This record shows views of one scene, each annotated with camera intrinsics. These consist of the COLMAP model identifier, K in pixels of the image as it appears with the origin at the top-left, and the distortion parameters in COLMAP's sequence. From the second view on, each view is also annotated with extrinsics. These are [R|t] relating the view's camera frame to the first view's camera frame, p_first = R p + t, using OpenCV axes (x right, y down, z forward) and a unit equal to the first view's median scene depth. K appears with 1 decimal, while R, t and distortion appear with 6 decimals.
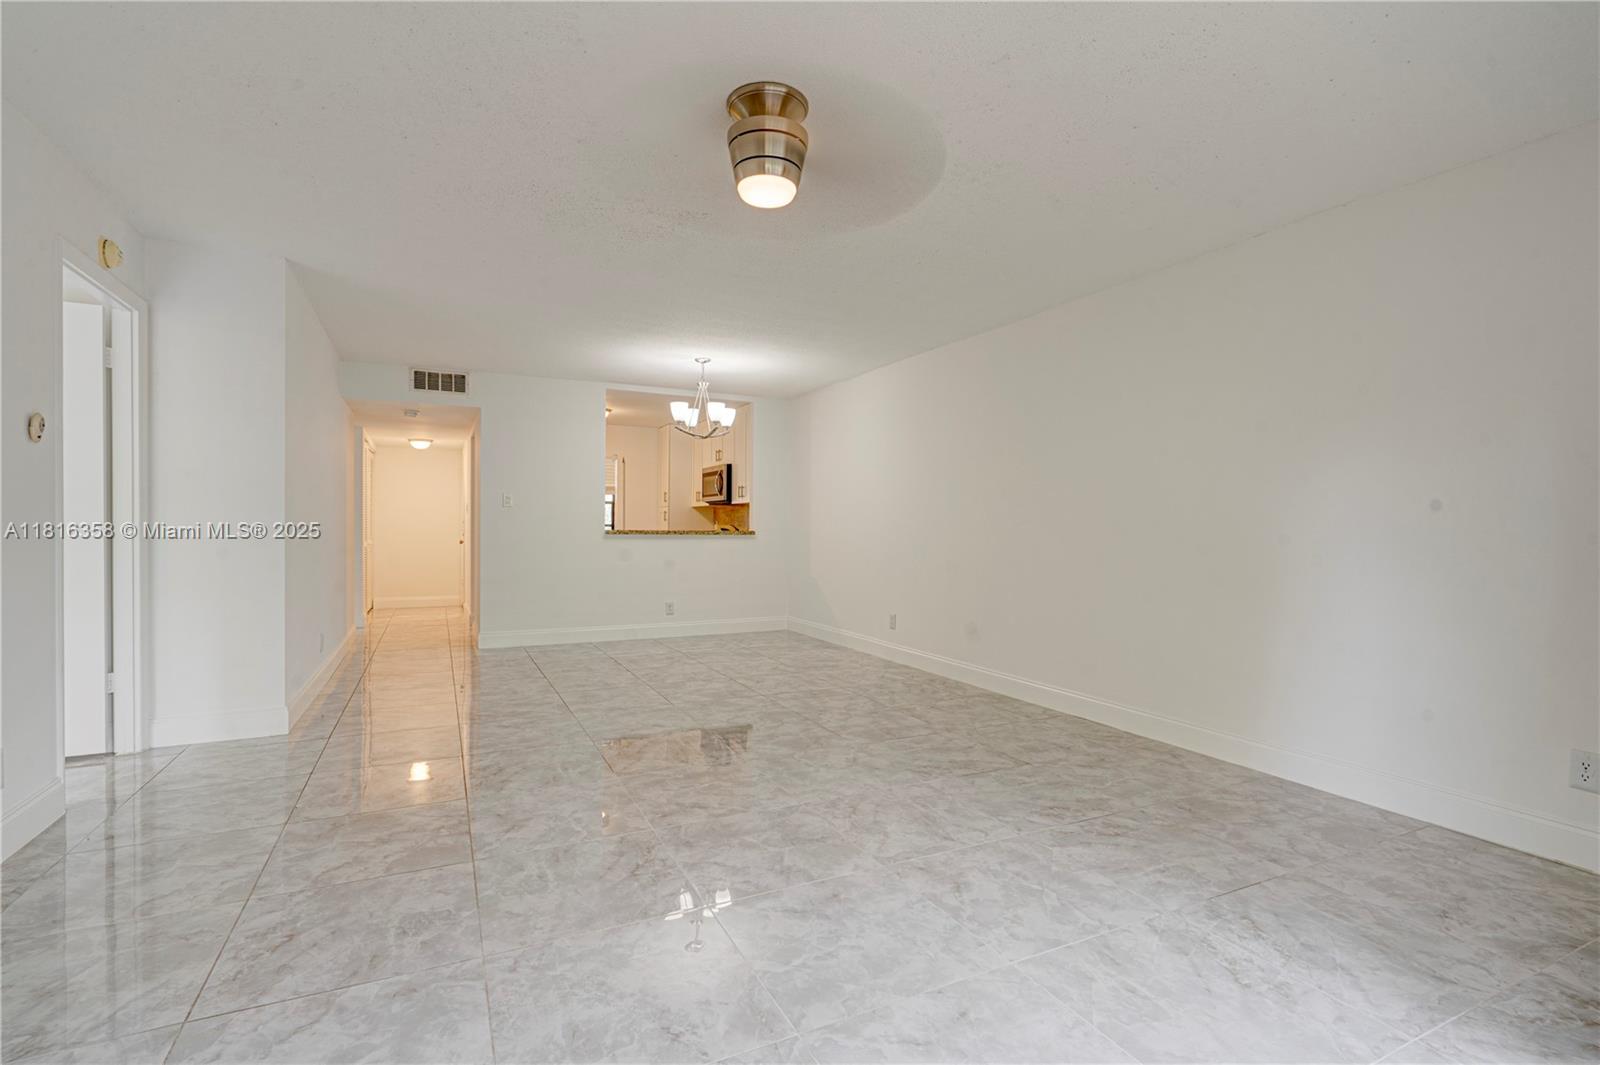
lens RADIAL K [[737.2, 0, 794.1], [0, 737.2, 541.5], [0, 0, 1]] dist [0.000476, 0.000600]
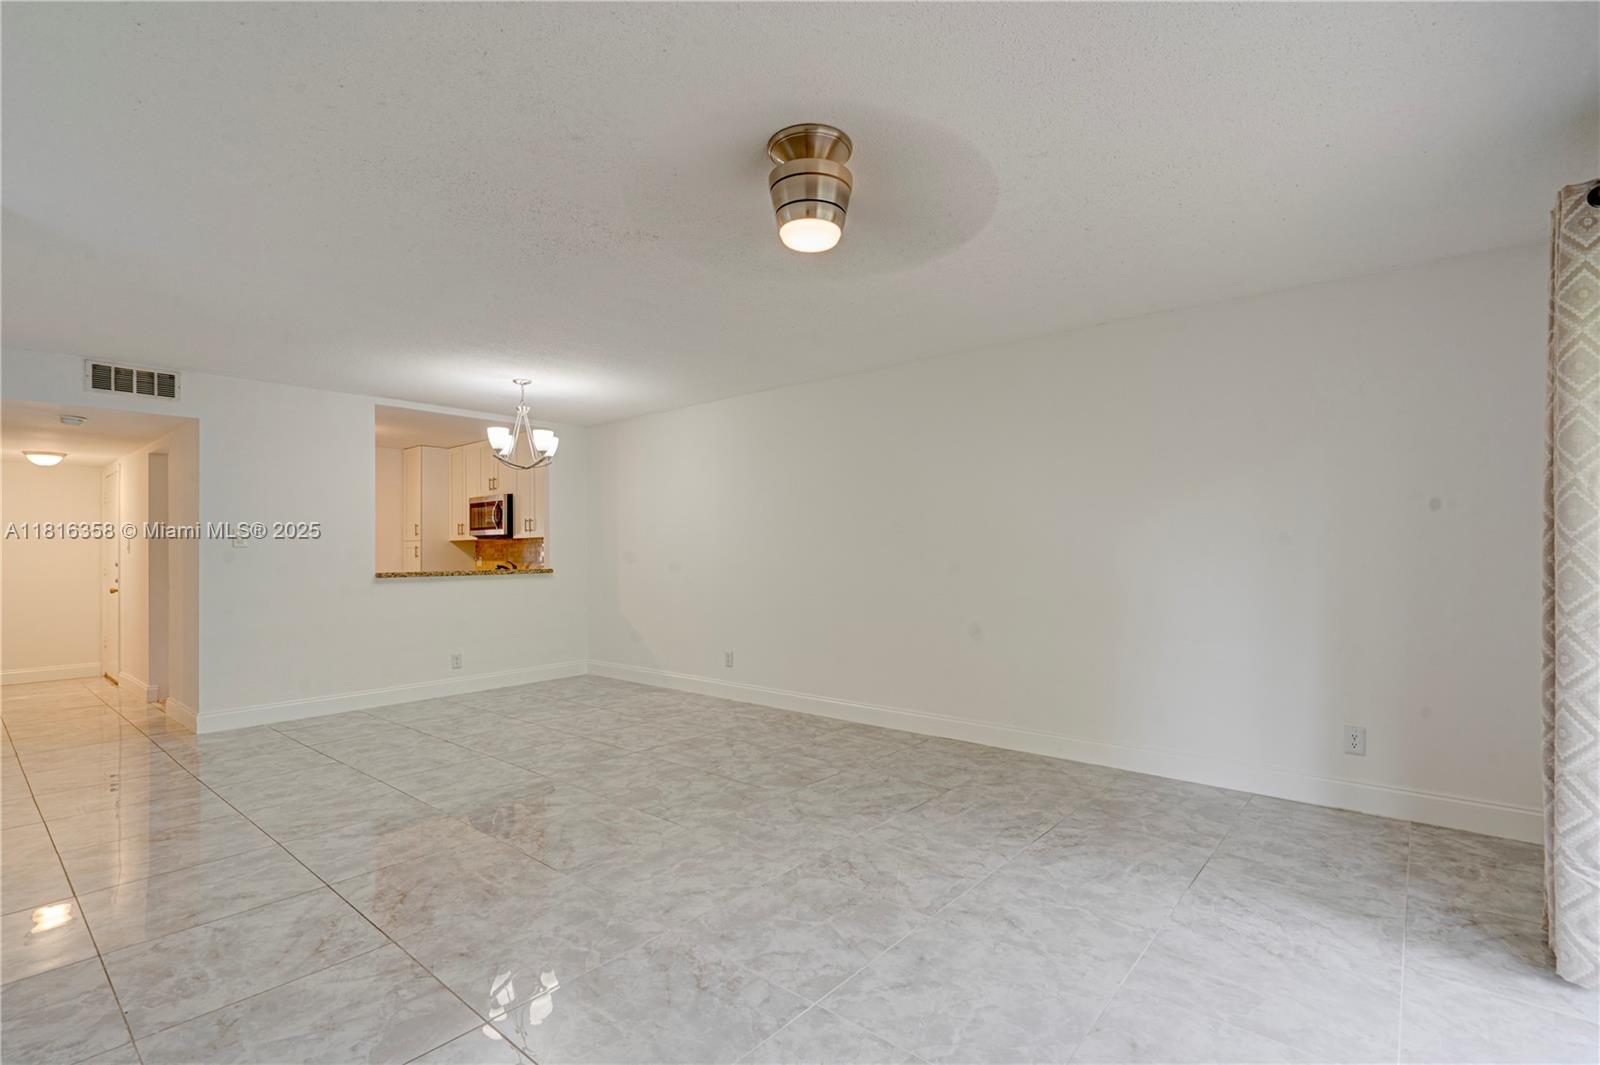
lens RADIAL K [[737.2, 0, 802.6], [0, 737.2, 545.8], [0, 0, 1]] dist [0.000476, 0.000600]
pose [[0.916107, -0.011329, 0.400774, -0.171315], [0.022669, 0.999465, -0.023564, -0.018233], [-0.400292, 0.030672, 0.915874, 0.052371]]
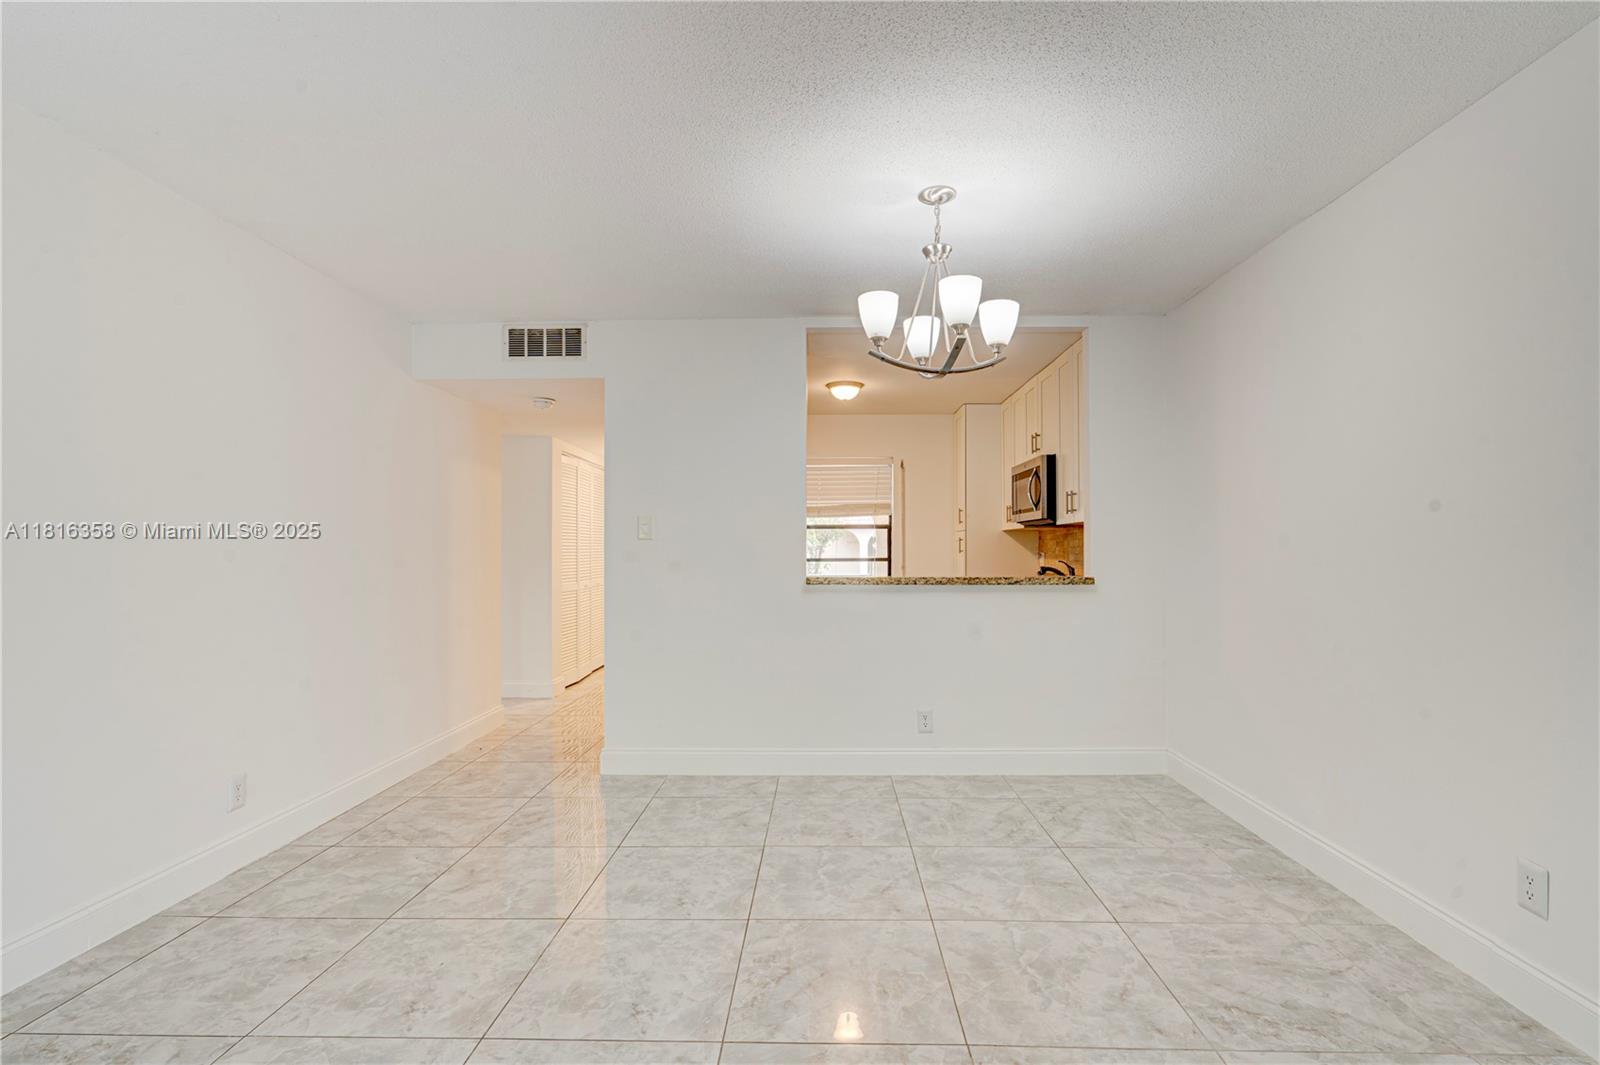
lens RADIAL K [[737.2, 0, 803.6], [0, 737.2, 544.9], [0, 0, 1]] dist [0.000476, 0.000600]
pose [[0.888071, -0.009075, -0.459618, 0.003206], [-0.001470, 0.999744, -0.022579, -0.032081], [0.459705, 0.020727, 0.887830, 0.579483]]
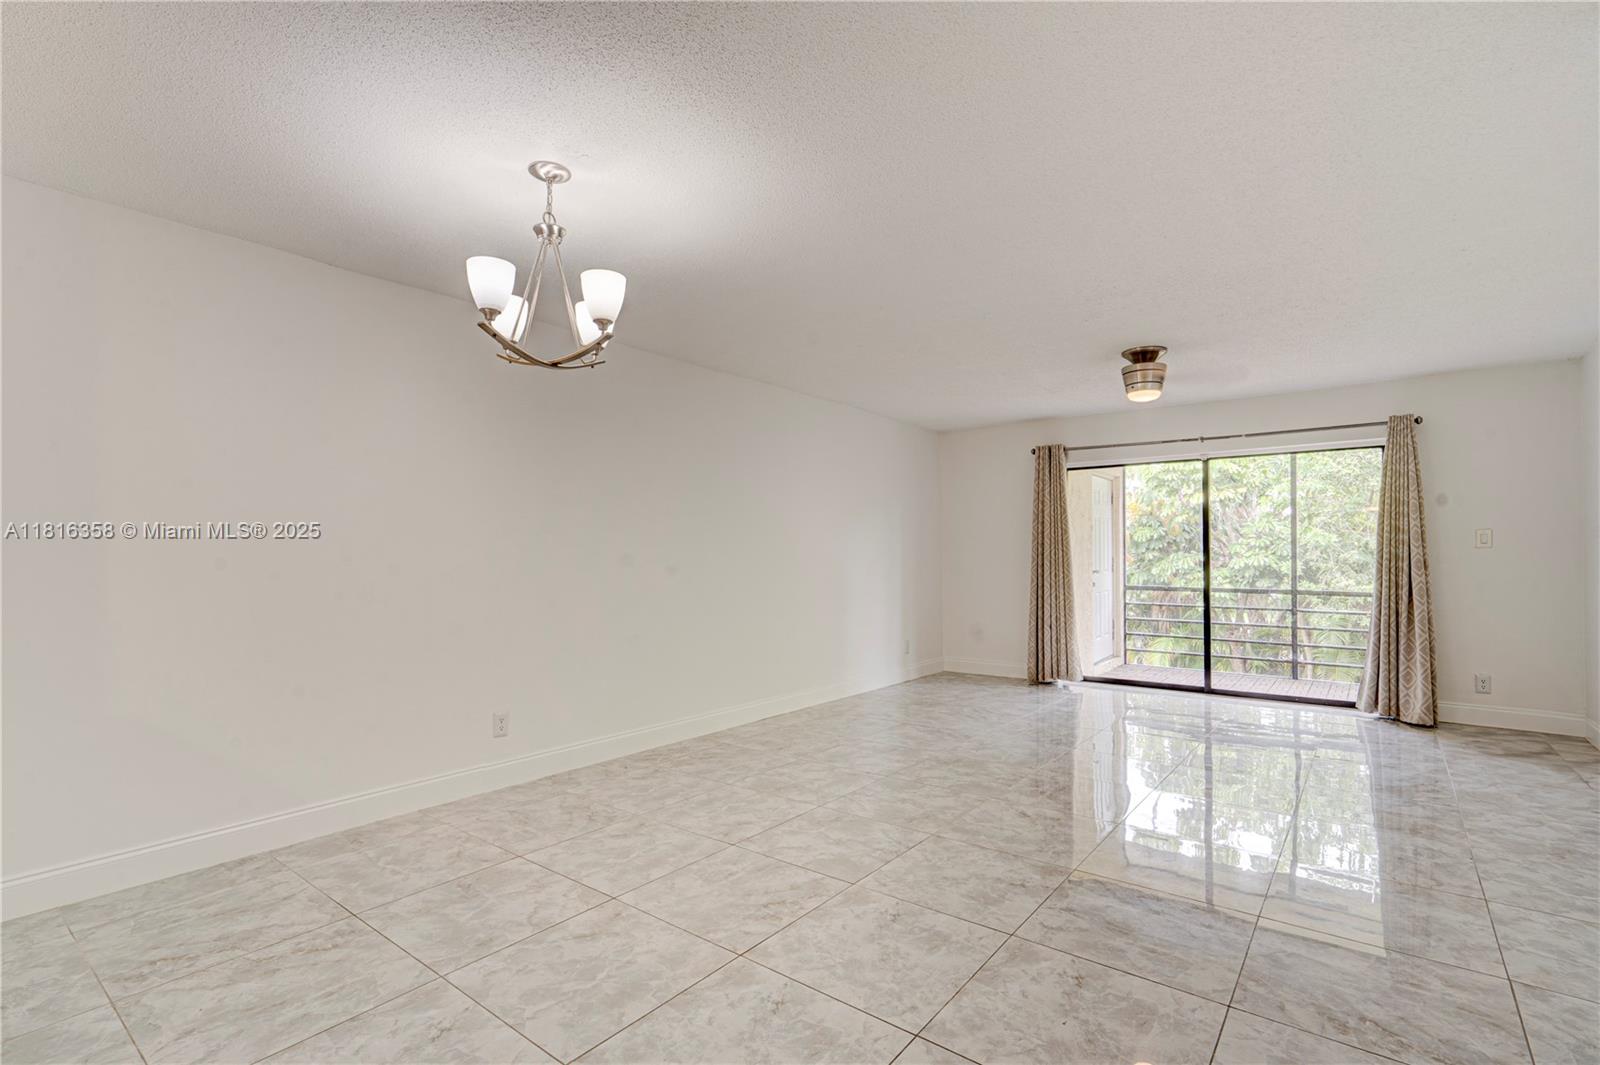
lens RADIAL K [[737.2, 0, 801.3], [0, 737.2, 547.7], [0, 0, 1]] dist [0.000476, 0.000600]
pose [[-0.438594, 0.004021, 0.898676, -0.549214], [0.017437, 0.999840, 0.004036, -0.042027], [-0.898516, 0.017440, -0.438594, 1.052087]]
